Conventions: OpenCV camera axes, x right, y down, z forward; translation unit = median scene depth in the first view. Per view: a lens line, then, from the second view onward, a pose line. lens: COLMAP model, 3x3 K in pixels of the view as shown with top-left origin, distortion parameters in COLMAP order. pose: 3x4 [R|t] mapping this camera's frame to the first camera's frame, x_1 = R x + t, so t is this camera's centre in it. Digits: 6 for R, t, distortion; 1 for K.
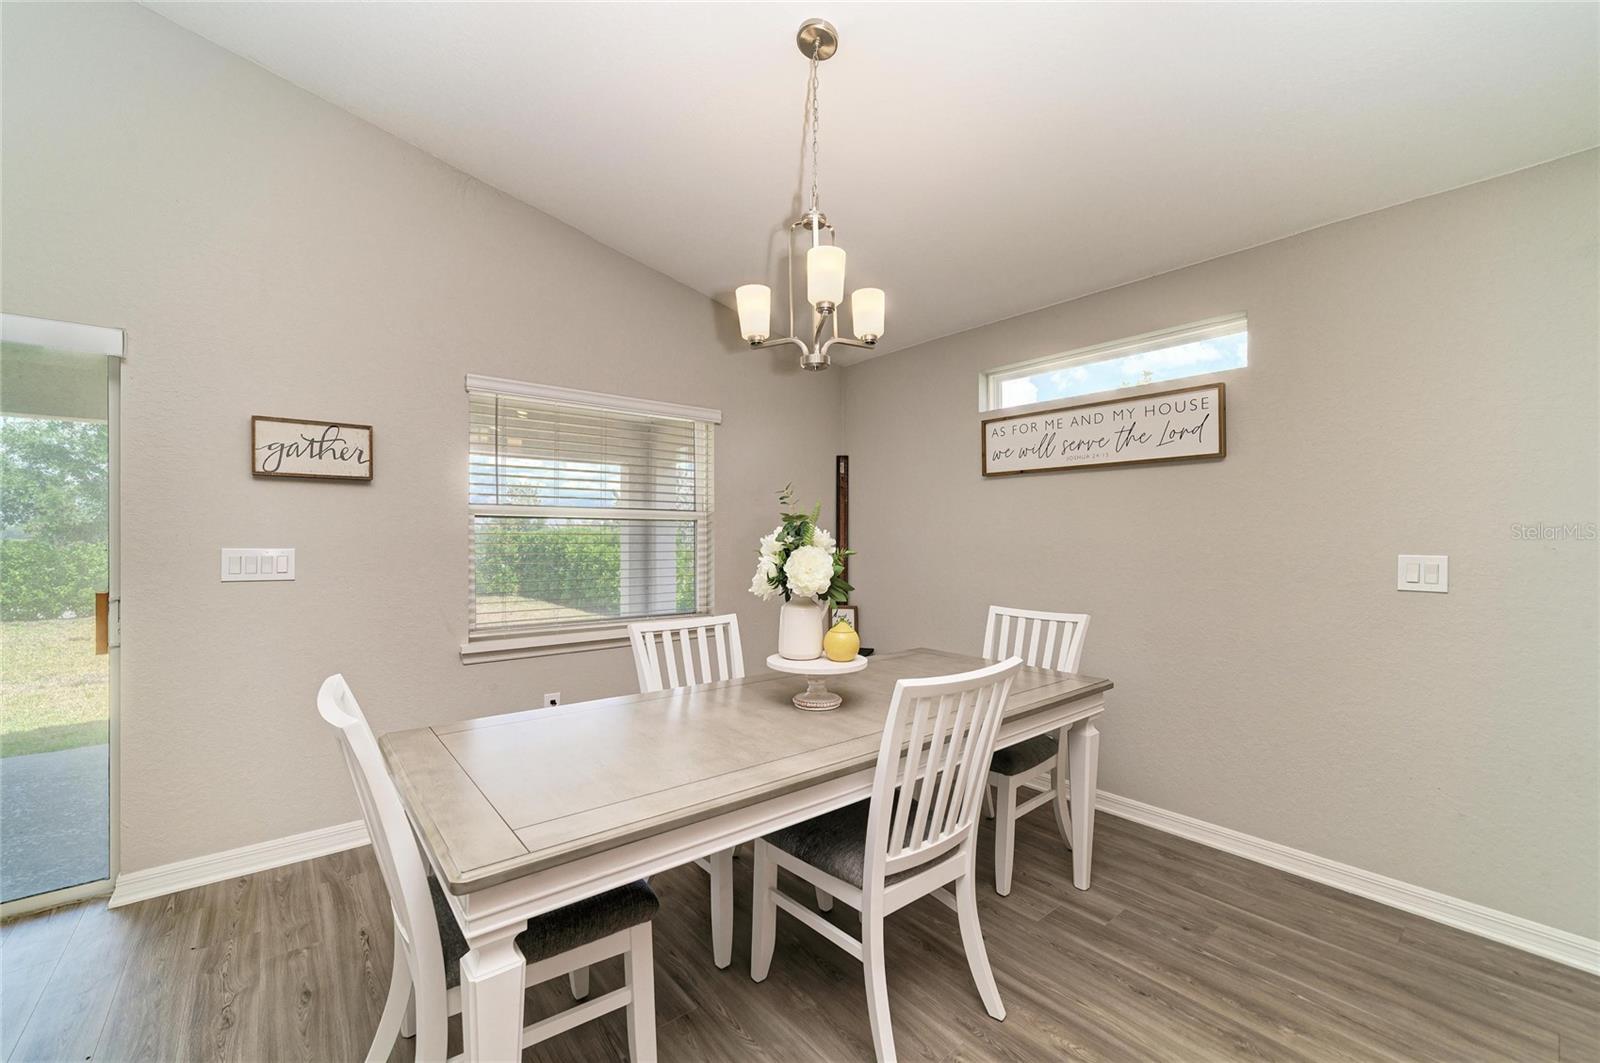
lens RADIAL K [[648.5, 0, 802.4], [0, 648.5, 534.5], [0, 0, 1]] dist [-0.011583, 0.005637]
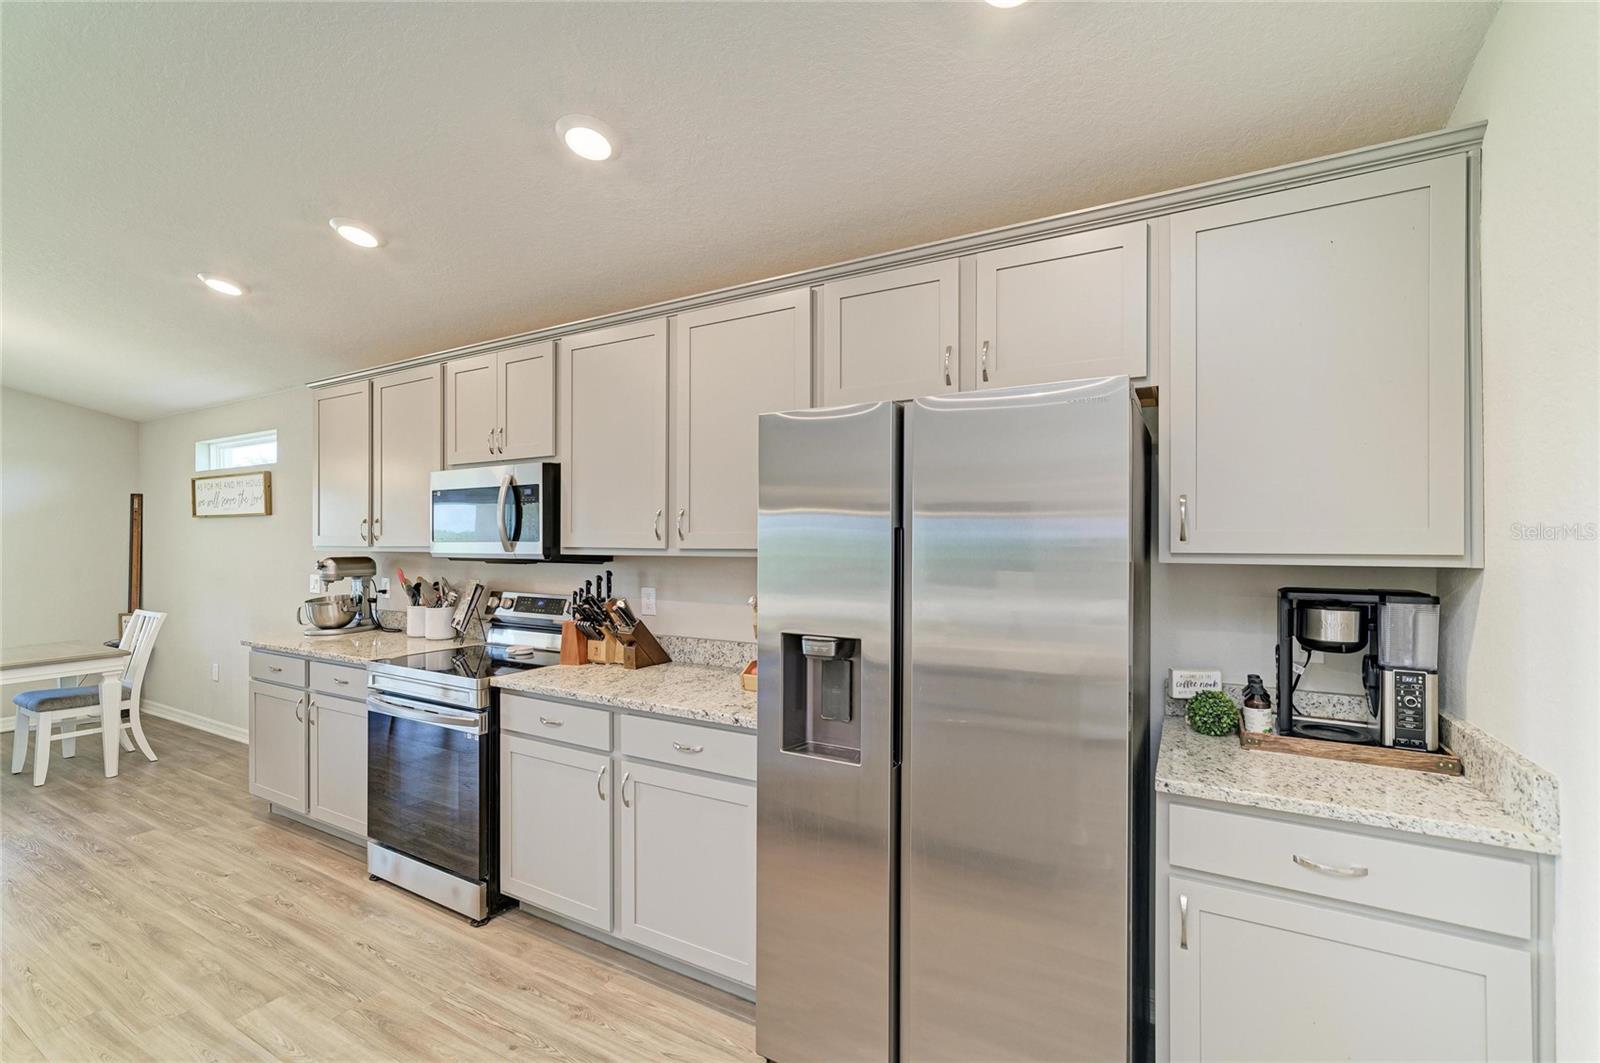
lens RADIAL K [[677.0, 0, 806.8], [0, 677.0, 537.9], [0, 0, 1]] dist [-0.013372, 0.002883]
pose [[0.929604, -0.002203, 0.368553, 1.192502], [0.001281, 0.999995, 0.002746, -0.058413], [-0.368557, -0.002081, 0.929603, -1.030285]]
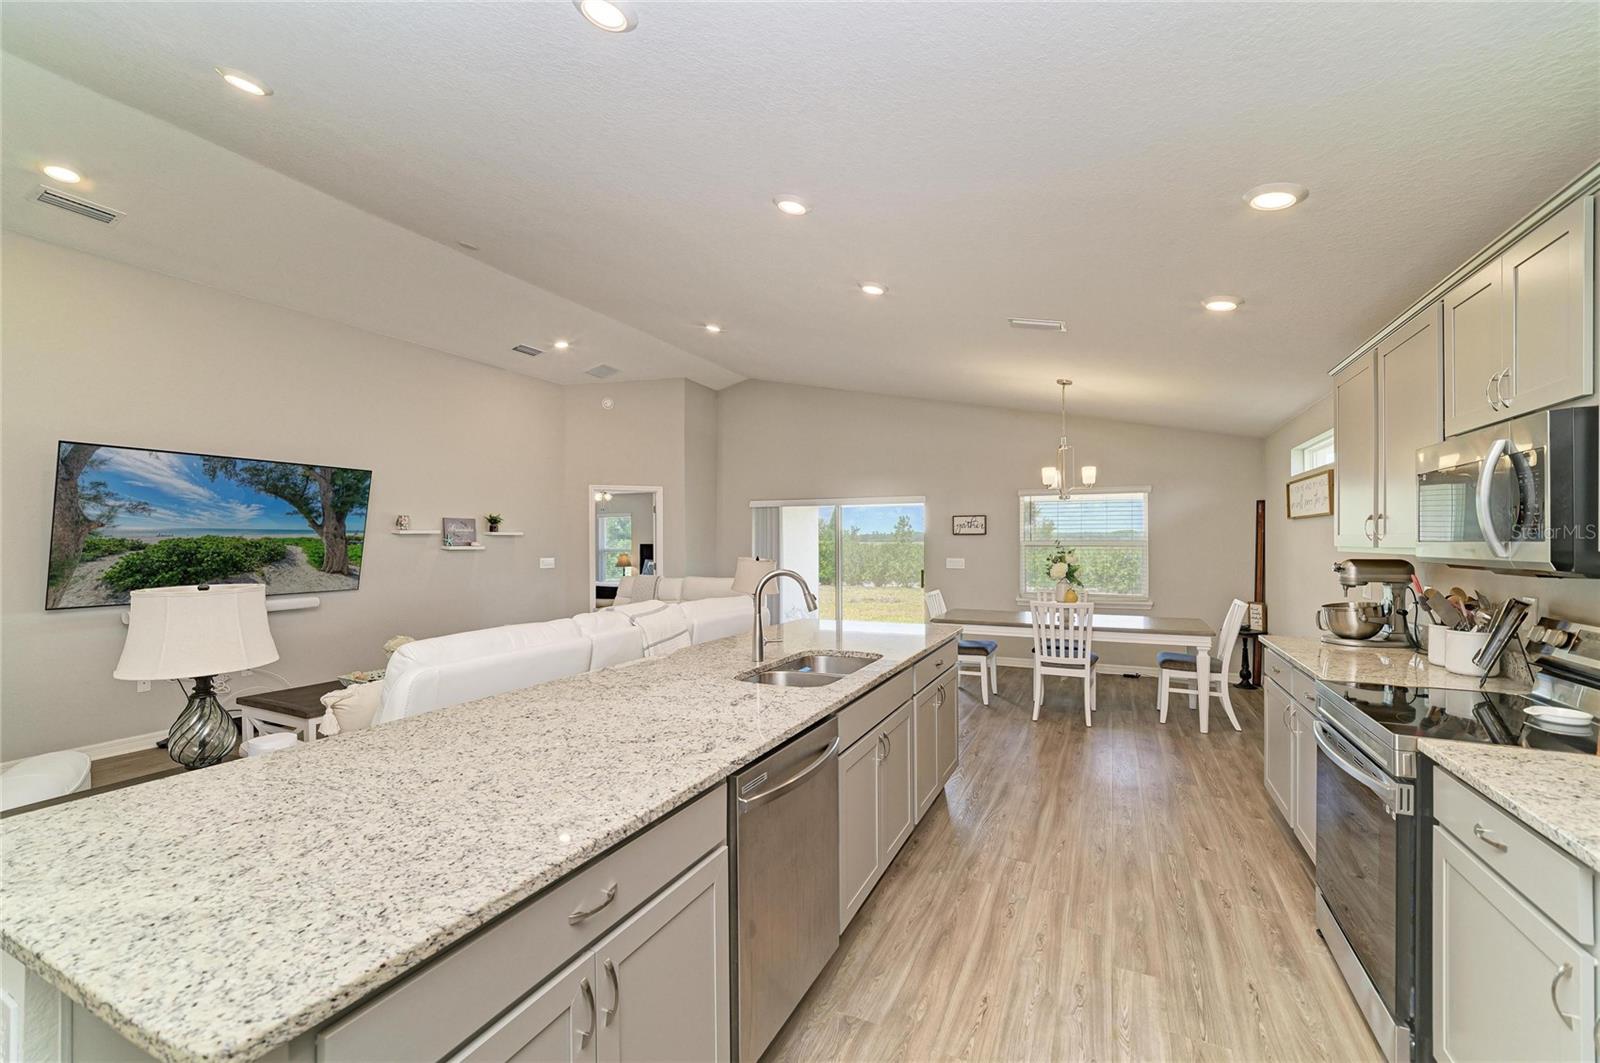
lens RADIAL K [[648.5, 0, 815.8], [0, 648.5, 542.7], [0, 0, 1]] dist [-0.011583, 0.005637]
pose [[0.432184, -0.001114, -0.901785, 1.421516], [0.007526, 0.999969, 0.002371, -0.056678], [0.901754, -0.007812, 0.432179, -0.805619]]
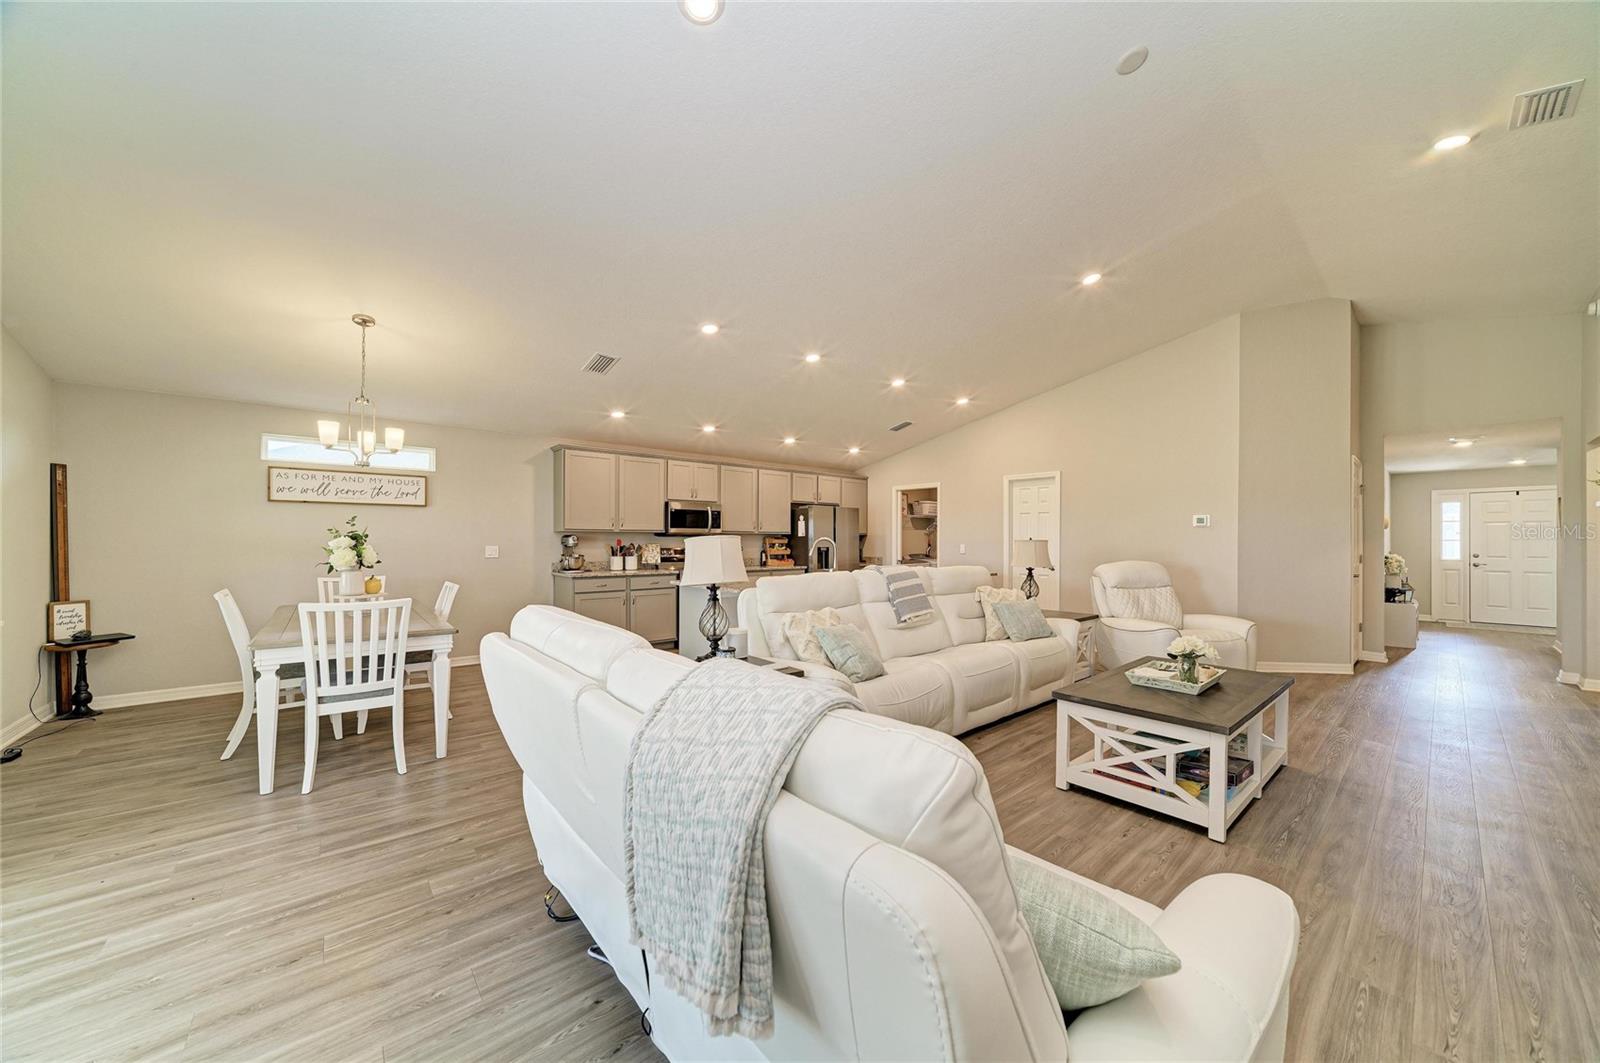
lens RADIAL K [[569.1, 0, 809.8], [0, 569.1, 539.2], [0, 0, 1]] dist [-0.014330, 0.002506]
pose [[-0.025627, 0.001747, 0.999670, -1.362733], [-0.005942, 0.999981, -0.001899, -0.002791], [-0.999654, -0.005988, -0.025616, -0.344262]]
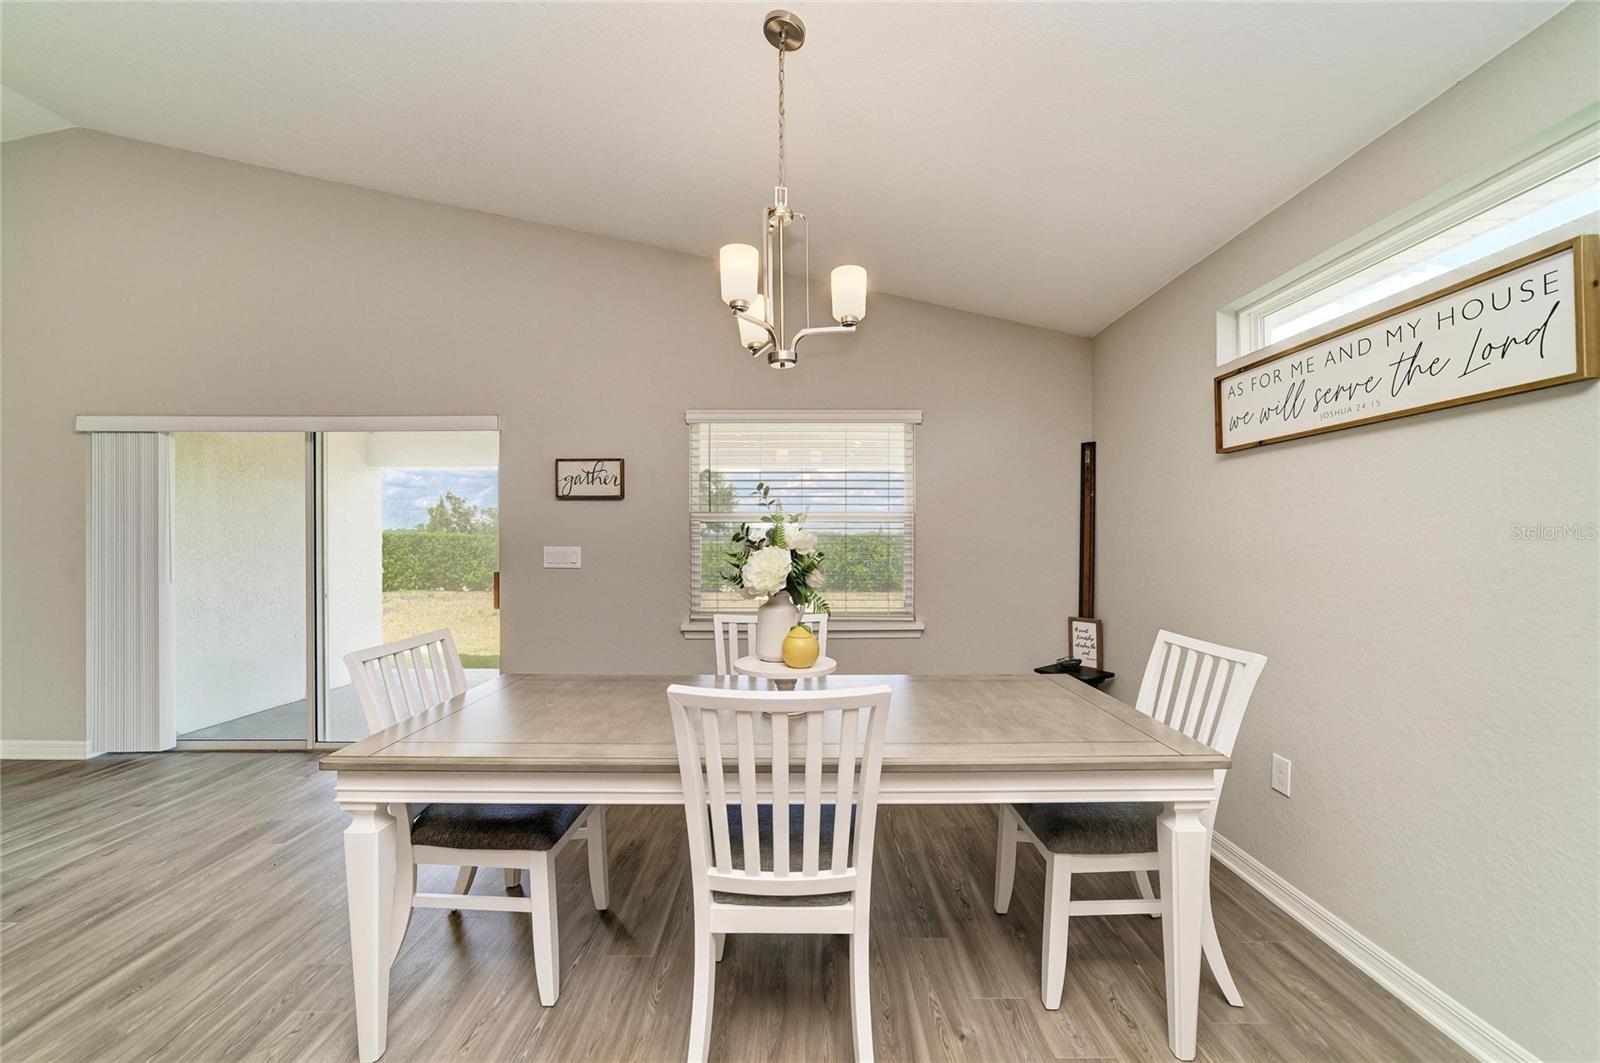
lens RADIAL K [[621.3, 0, 805.1], [0, 621.3, 538.2], [0, 0, 1]] dist [-0.004158, 0.000913]
pose [[0.774099, -0.003411, -0.633055, 0.437965], [0.003581, 0.999993, -0.001010, 0.004694], [0.633054, -0.001485, 0.774106, 0.202424]]
